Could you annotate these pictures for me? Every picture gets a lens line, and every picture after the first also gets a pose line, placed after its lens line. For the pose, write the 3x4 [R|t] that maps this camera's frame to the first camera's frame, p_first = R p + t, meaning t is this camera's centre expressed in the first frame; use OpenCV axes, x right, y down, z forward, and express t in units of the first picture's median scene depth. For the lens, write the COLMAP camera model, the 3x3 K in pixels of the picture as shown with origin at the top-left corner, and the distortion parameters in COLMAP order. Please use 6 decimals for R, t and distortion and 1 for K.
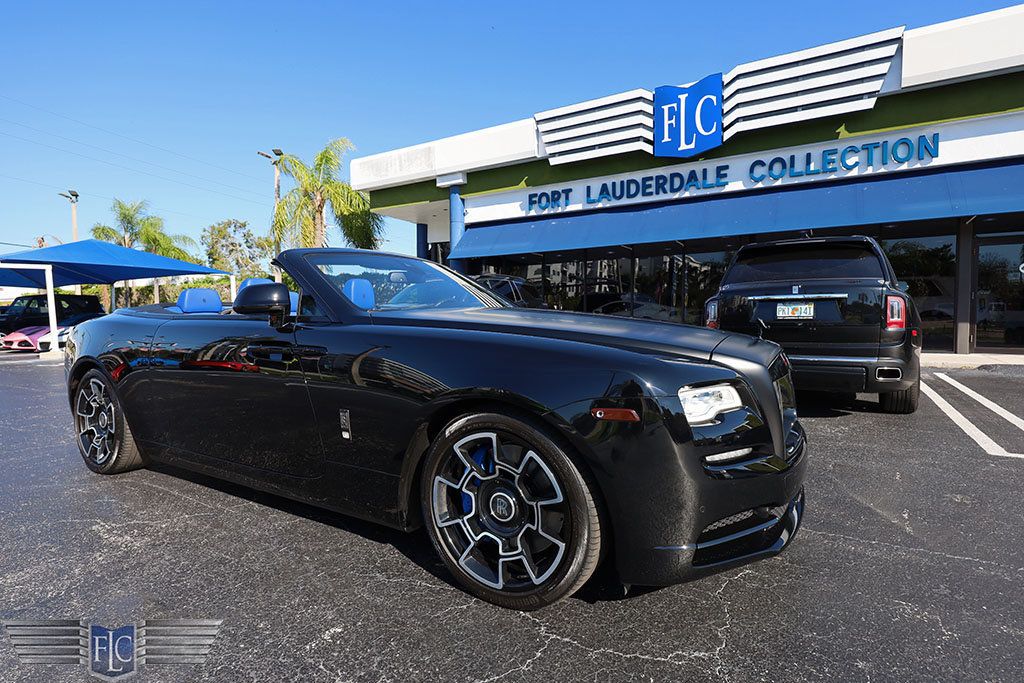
lens RADIAL K [[516.9, 0, 513.9], [0, 516.9, 338.5], [0, 0, 1]] dist [0.001054, 0.000123]
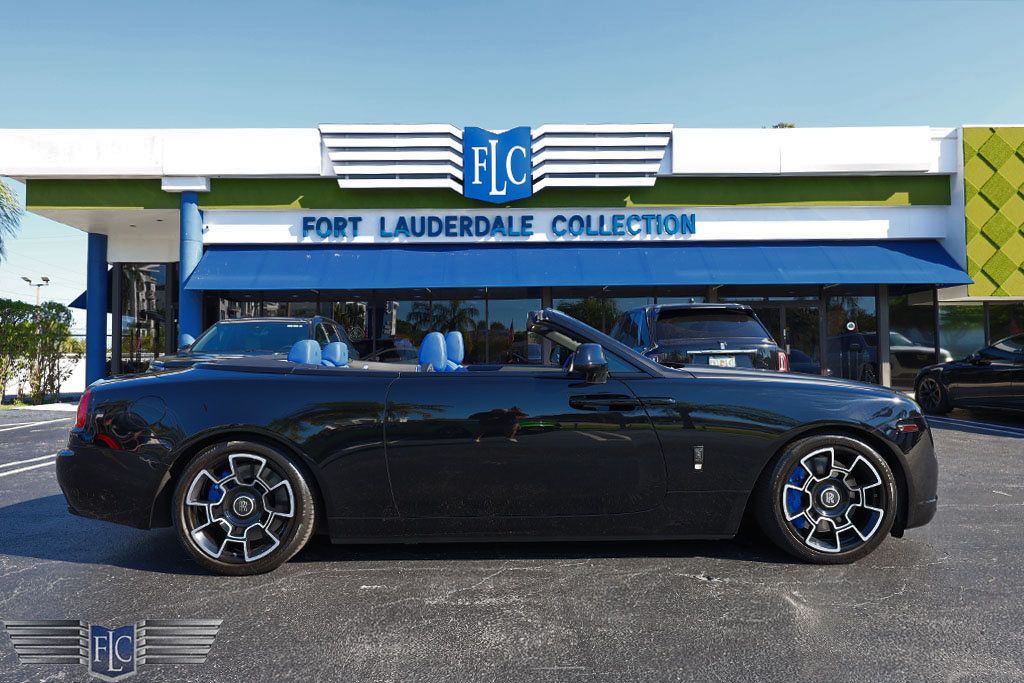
lens RADIAL K [[642.2, 0, 514.4], [0, 642.2, 341.6], [0, 0, 1]] dist [-0.000205, -0.000401]
pose [[0.845433, 0.014238, 0.533892, -0.277186], [0.027697, 0.997131, -0.070450, -0.003497], [-0.533363, 0.074348, 0.842613, -0.018662]]
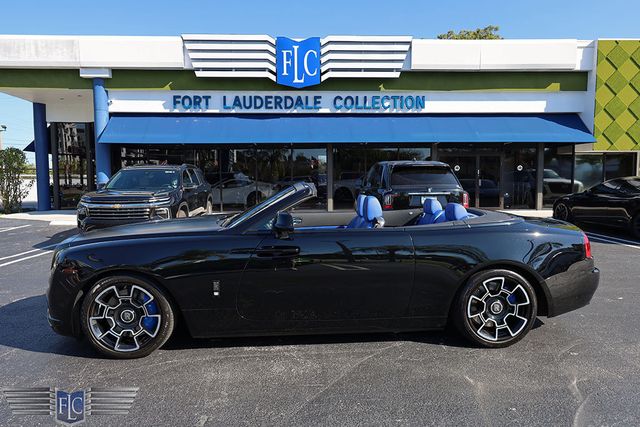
lens RADIAL K [[415.4, 0, 320.9], [0, 415.4, 211.9], [0, 0, 1]] dist [0.005060, -0.004548]
pose [[0.836858, -0.040289, 0.545935, -0.286826], [0.022726, 0.998985, 0.038886, -0.031470], [-0.546947, -0.020135, 0.836925, -0.065028]]
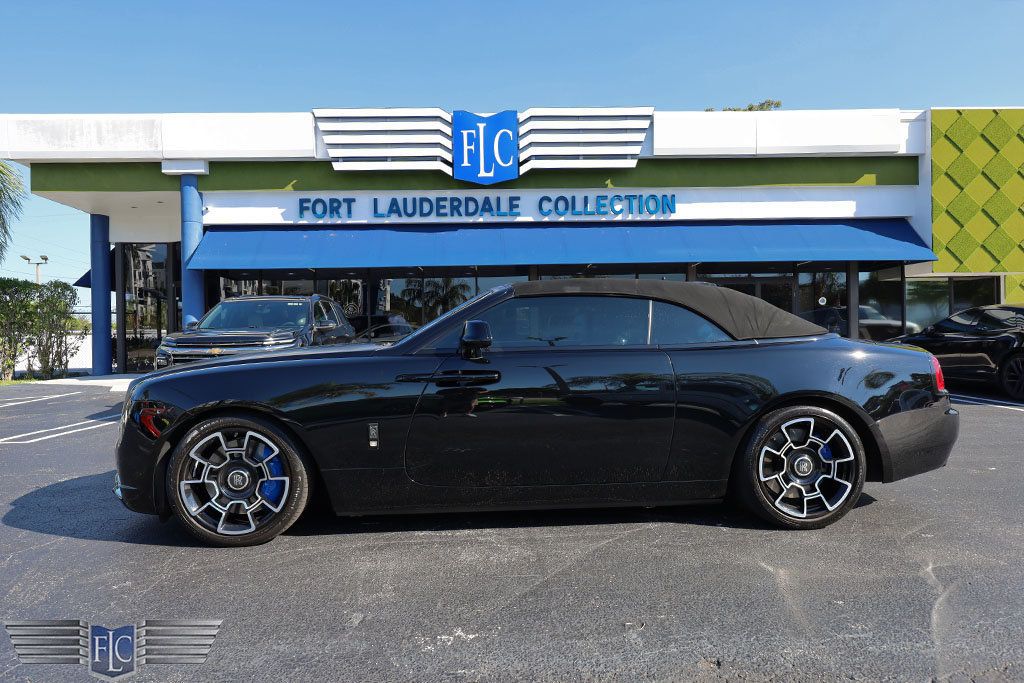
lens RADIAL K [[634.0, 0, 512.0], [0, 634.0, 341.5], [0, 0, 1]] dist [-0.001230, 0.000799]
pose [[0.841602, -0.010968, 0.539987, -0.294304], [0.032788, 0.998987, -0.030810, -0.001527], [-0.539102, 0.043635, 0.841109, -0.063391]]
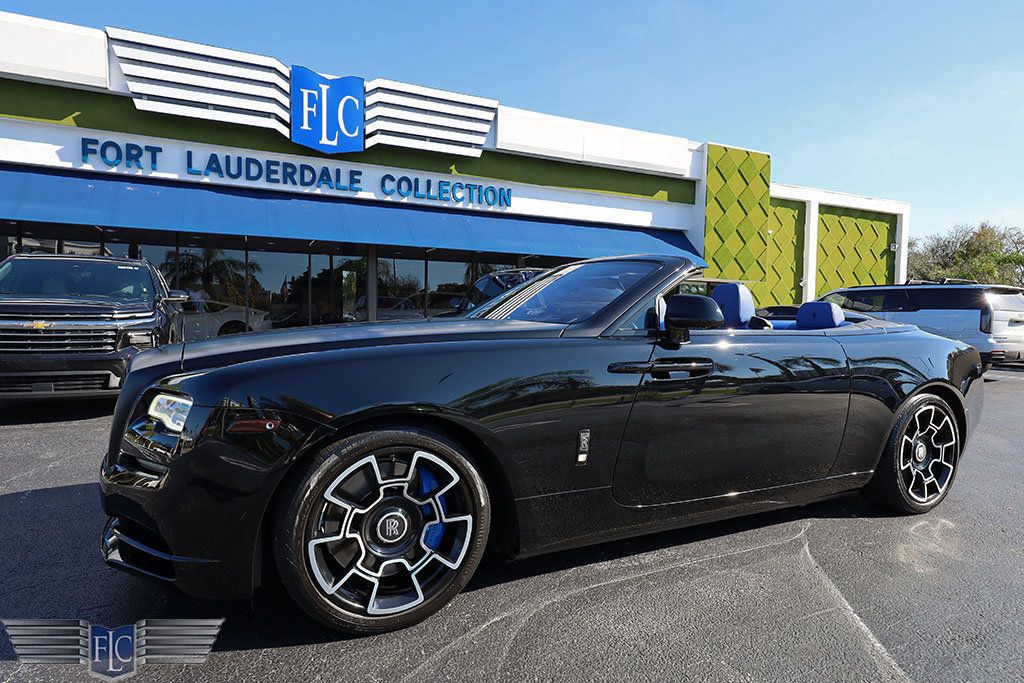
lens RADIAL K [[580.0, 0, 511.7], [0, 580.0, 360.1], [0, 0, 1]] dist [-0.000450, 0.000708]
pose [[0.561594, -0.038446, 0.826520, -0.360618], [0.015740, 0.999236, 0.035784, -0.005488], [-0.827263, -0.007086, 0.561769, 0.121895]]
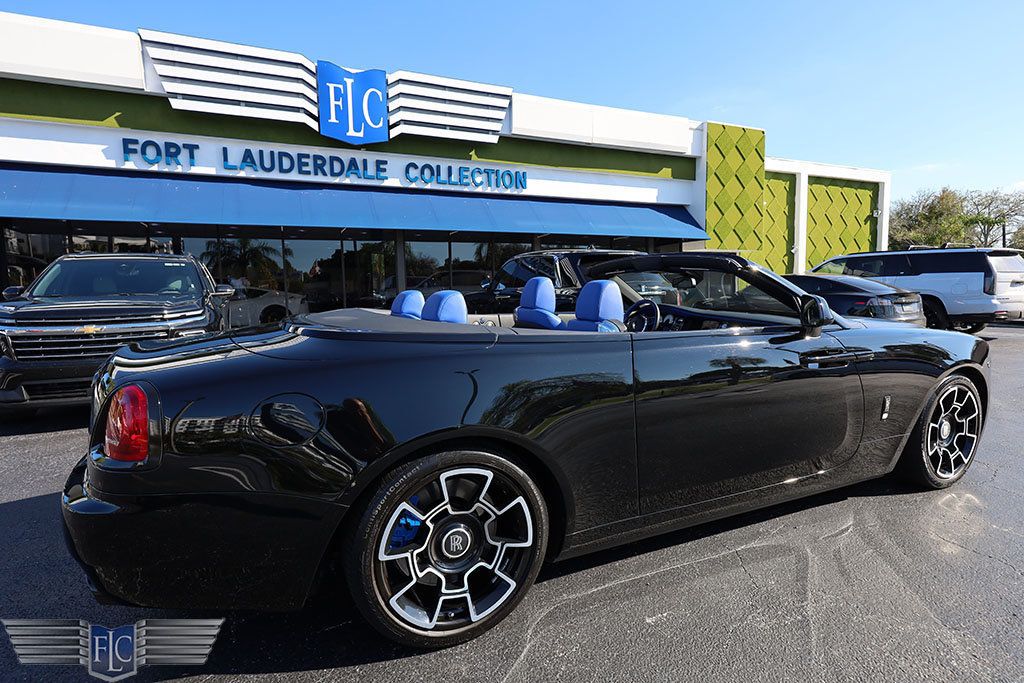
lens RADIAL K [[513.3, 0, 511.7], [0, 513.3, 343.3], [0, 0, 1]] dist [0.000186, -0.000170]
pose [[0.564023, -0.087876, 0.821070, -0.335915], [0.050824, 0.996131, 0.071700, -0.023395], [-0.824193, 0.001289, 0.566307, 0.186801]]
